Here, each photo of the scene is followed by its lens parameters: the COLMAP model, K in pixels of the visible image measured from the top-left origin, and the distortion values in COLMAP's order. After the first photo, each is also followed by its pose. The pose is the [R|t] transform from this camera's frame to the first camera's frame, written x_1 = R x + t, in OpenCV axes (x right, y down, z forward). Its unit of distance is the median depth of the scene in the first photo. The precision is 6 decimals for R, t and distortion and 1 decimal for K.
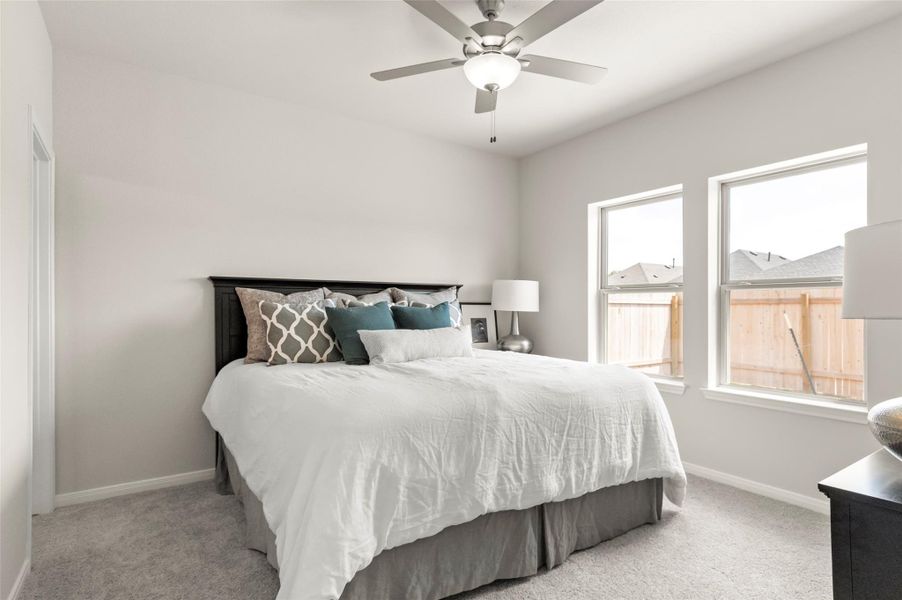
lens RADIAL K [[485.0, 0, 470.5], [0, 485.0, 309.2], [0, 0, 1]] dist [-0.004162, -0.001212]
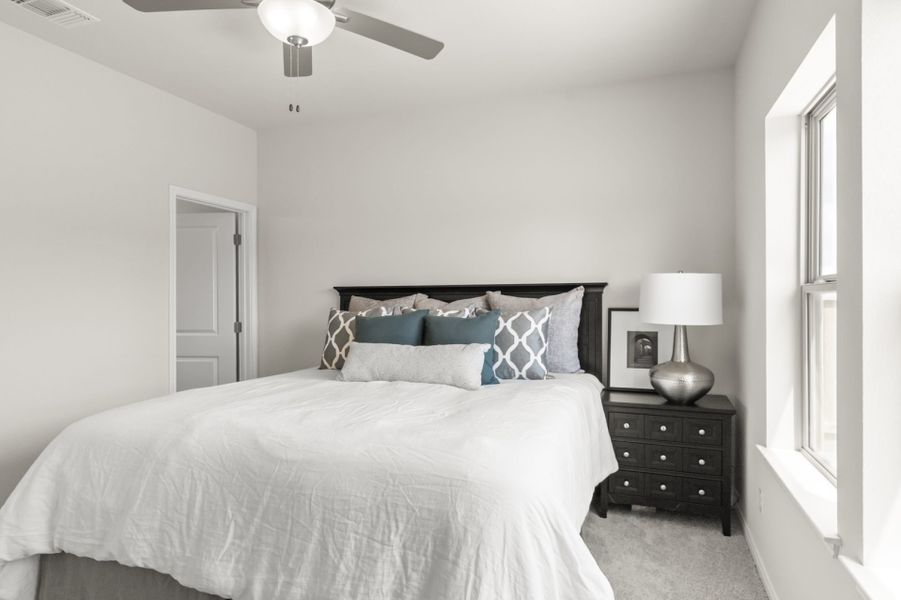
lens RADIAL K [[513.7, 0, 452.3], [0, 513.7, 304.1], [0, 0, 1]] dist [-0.017077, -0.000555]
pose [[0.568314, 0.000104, -0.822811, 0.917834], [-0.000671, 1.000000, -0.000337, -0.039112], [0.822811, 0.000744, 0.568314, 0.793278]]
